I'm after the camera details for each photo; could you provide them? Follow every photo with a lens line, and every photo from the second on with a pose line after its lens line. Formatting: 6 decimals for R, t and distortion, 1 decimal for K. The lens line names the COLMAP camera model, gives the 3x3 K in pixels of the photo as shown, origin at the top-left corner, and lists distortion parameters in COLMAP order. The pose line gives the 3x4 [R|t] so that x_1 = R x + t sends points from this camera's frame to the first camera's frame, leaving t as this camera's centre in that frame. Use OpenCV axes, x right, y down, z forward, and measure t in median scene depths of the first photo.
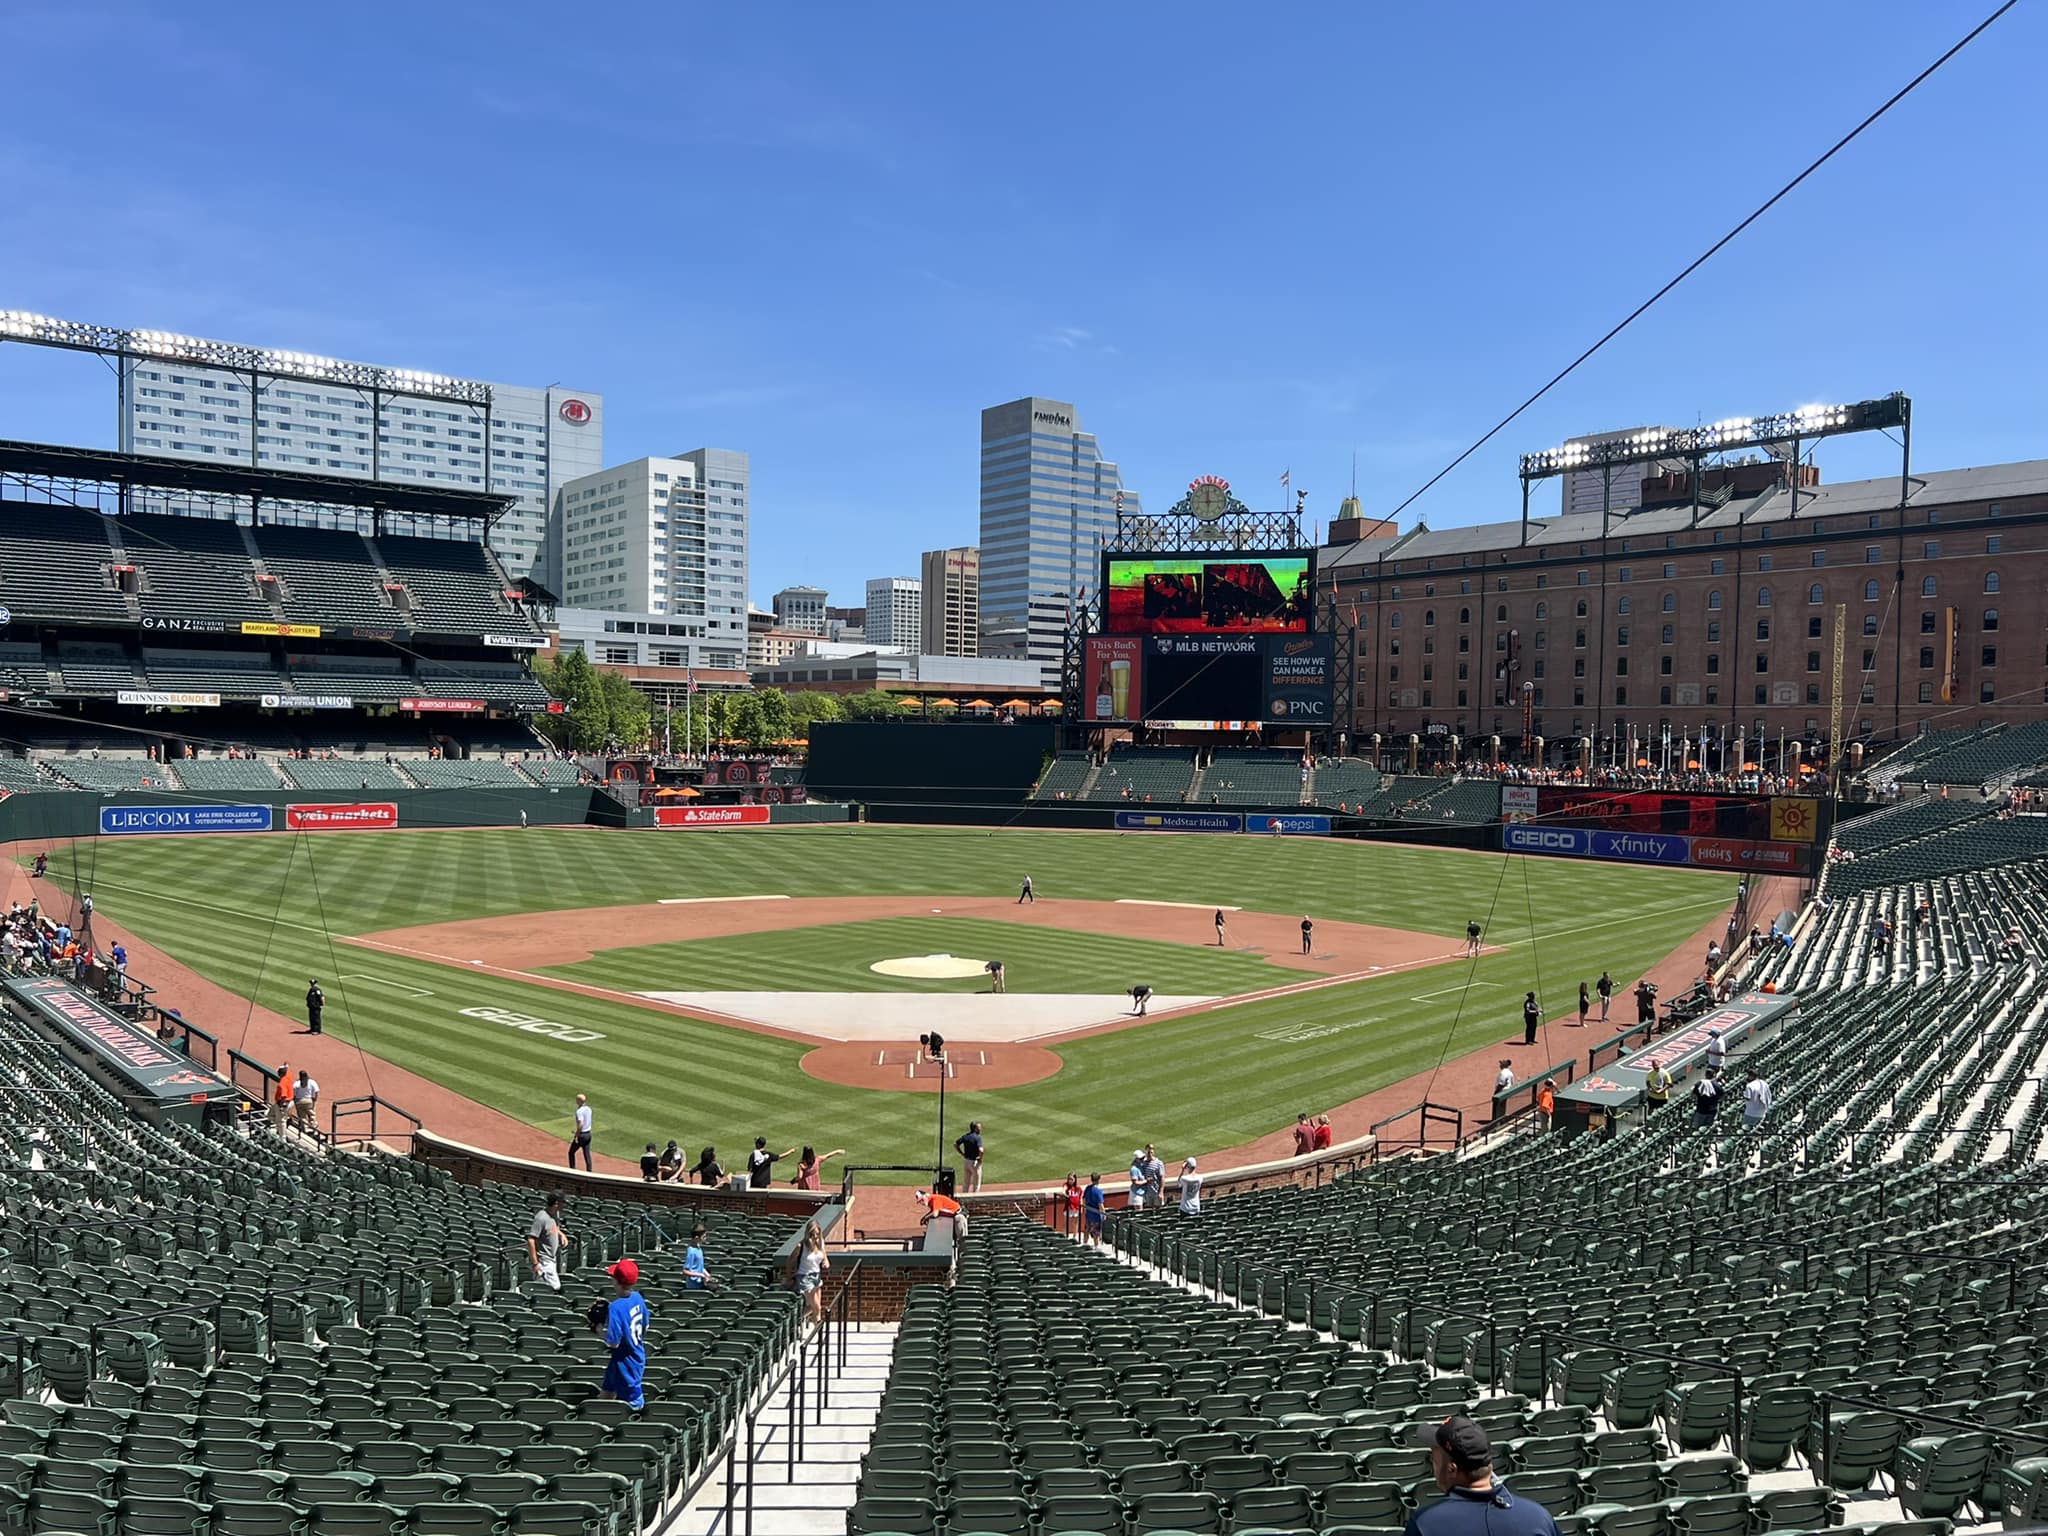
lens RADIAL K [[1562.6, 0, 1010.4], [0, 1562.6, 788.1], [0, 0, 1]] dist [0.049086, -0.043105]
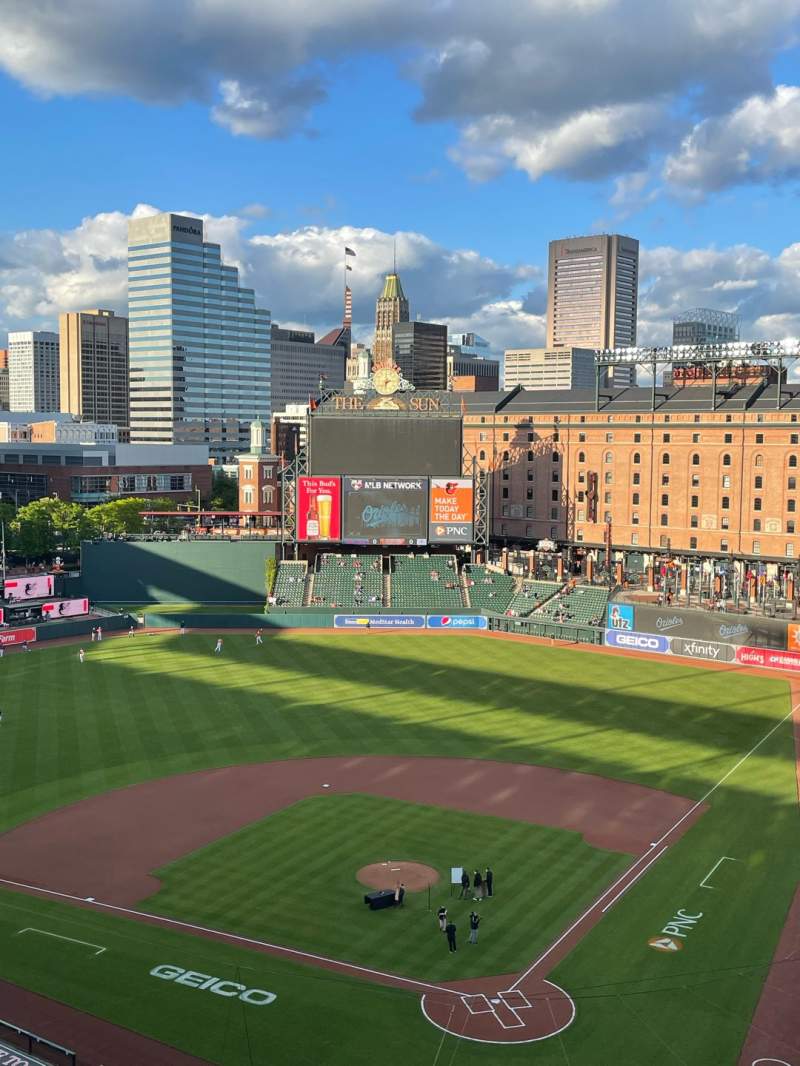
lens RADIAL K [[1225.1, 0, 397.3], [0, 1225.1, 526.1], [0, 0, 1]] dist [0.129936, 0.000000]
pose [[0.971765, -0.025365, 0.234582, -0.127477], [0.014624, 0.998768, 0.047417, -0.110888], [-0.235496, -0.042647, 0.970939, -0.066747]]
